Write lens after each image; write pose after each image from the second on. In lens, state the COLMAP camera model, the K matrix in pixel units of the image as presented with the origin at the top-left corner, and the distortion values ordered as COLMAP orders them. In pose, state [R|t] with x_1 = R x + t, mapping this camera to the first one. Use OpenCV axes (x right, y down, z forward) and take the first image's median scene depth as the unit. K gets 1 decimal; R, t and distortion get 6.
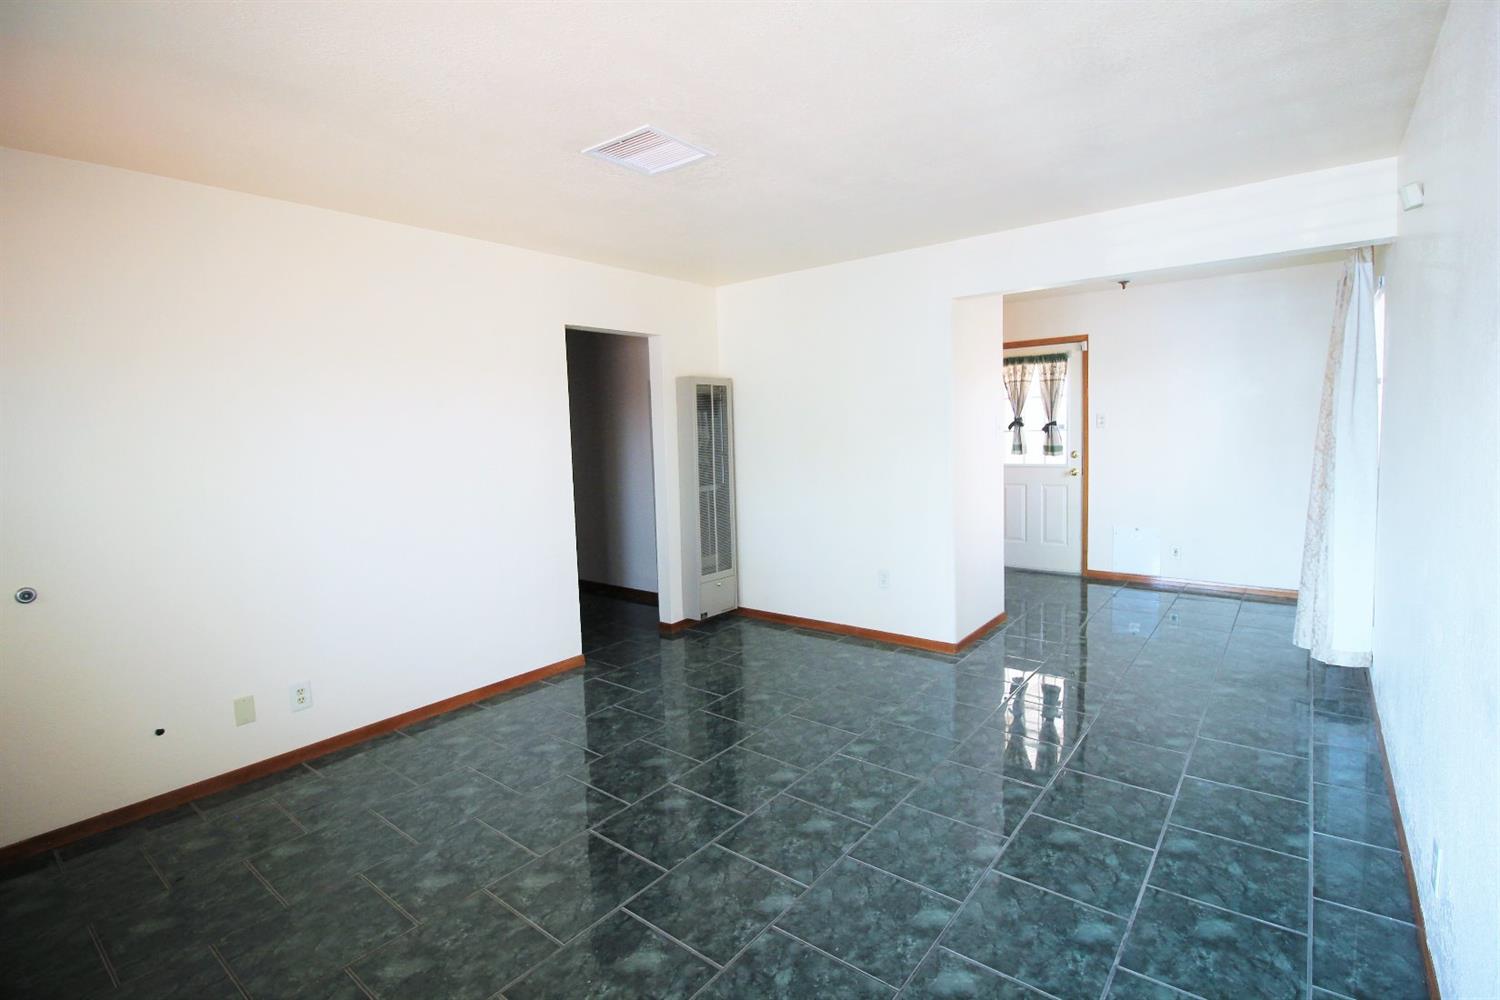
lens RADIAL K [[706.5, 0, 760.3], [0, 706.5, 498.5], [0, 0, 1]] dist [-0.009225, -0.004123]
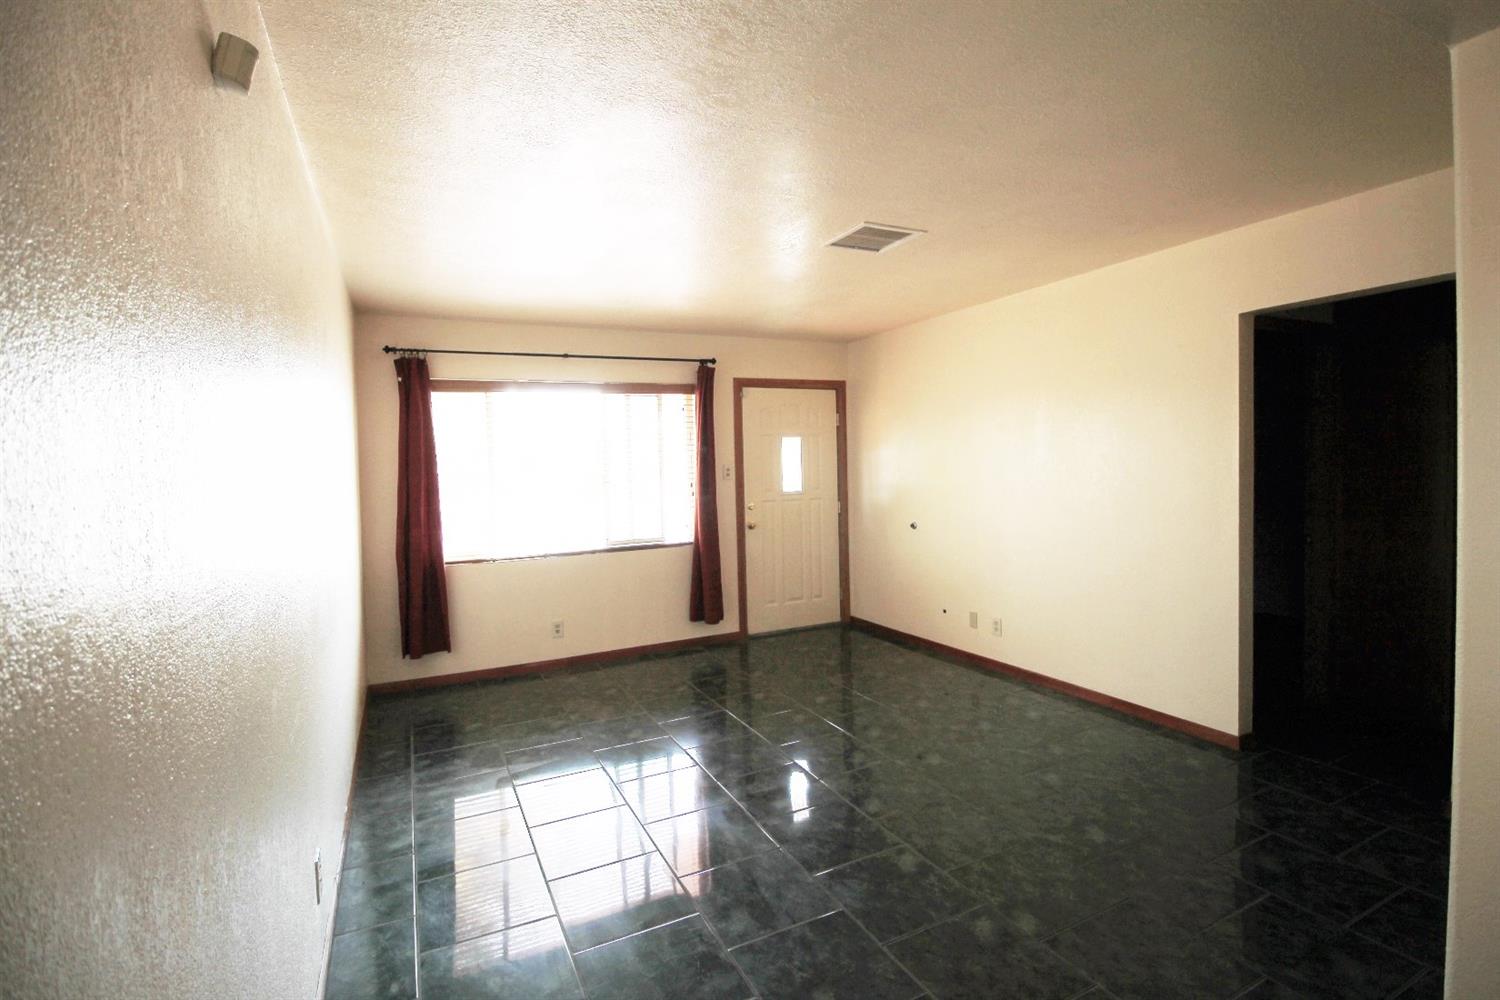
lens RADIAL K [[706.5, 0, 756.1], [0, 706.5, 494.4], [0, 0, 1]] dist [-0.009225, -0.004123]
pose [[-0.440591, 0.081652, -0.893987, 0.885782], [-0.049285, 0.992153, 0.114907, -0.147639], [0.896354, 0.094687, -0.433109, 1.122226]]
